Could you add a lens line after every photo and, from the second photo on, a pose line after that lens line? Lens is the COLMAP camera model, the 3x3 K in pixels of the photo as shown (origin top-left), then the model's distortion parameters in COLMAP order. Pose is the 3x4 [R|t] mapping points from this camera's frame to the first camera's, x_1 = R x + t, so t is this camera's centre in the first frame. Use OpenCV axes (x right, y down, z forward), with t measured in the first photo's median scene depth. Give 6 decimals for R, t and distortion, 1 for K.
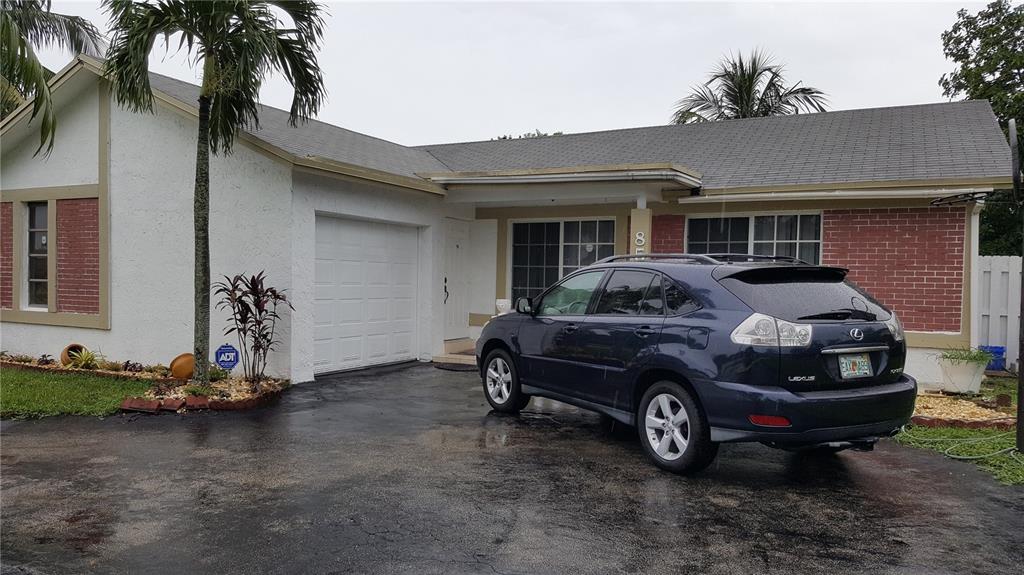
lens RADIAL K [[709.7, 0, 512.0], [0, 709.7, 287.5], [0, 0, 1]] dist [0.053662, -0.114914]
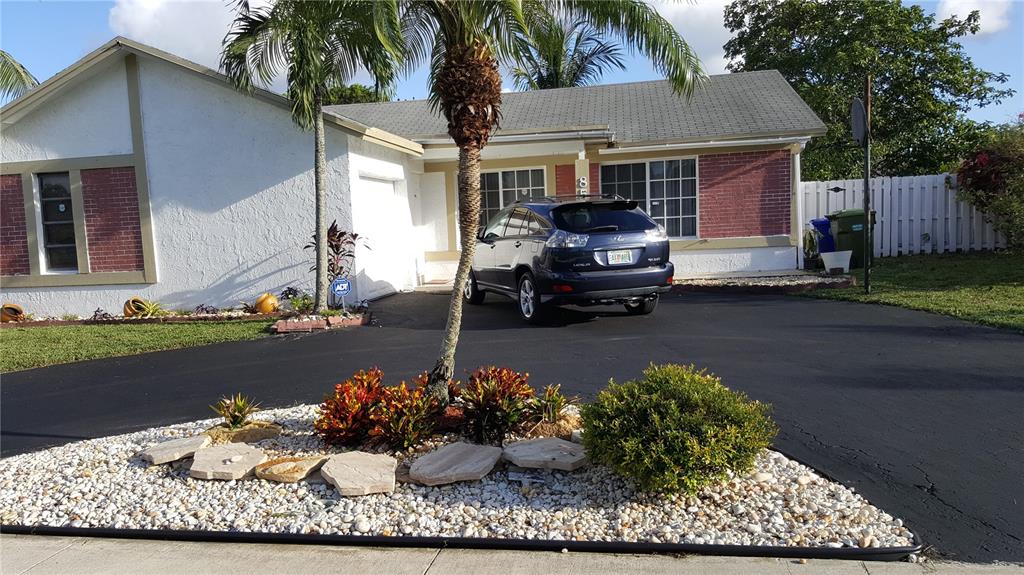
lens RADIAL K [[709.7, 0, 512.0], [0, 709.7, 287.5], [0, 0, 1]] dist [0.053662, -0.114914]
pose [[0.952601, -0.088324, 0.291118, -0.344488], [0.068891, 0.994697, 0.076361, 0.018471], [-0.296319, -0.052686, 0.953635, -0.249400]]
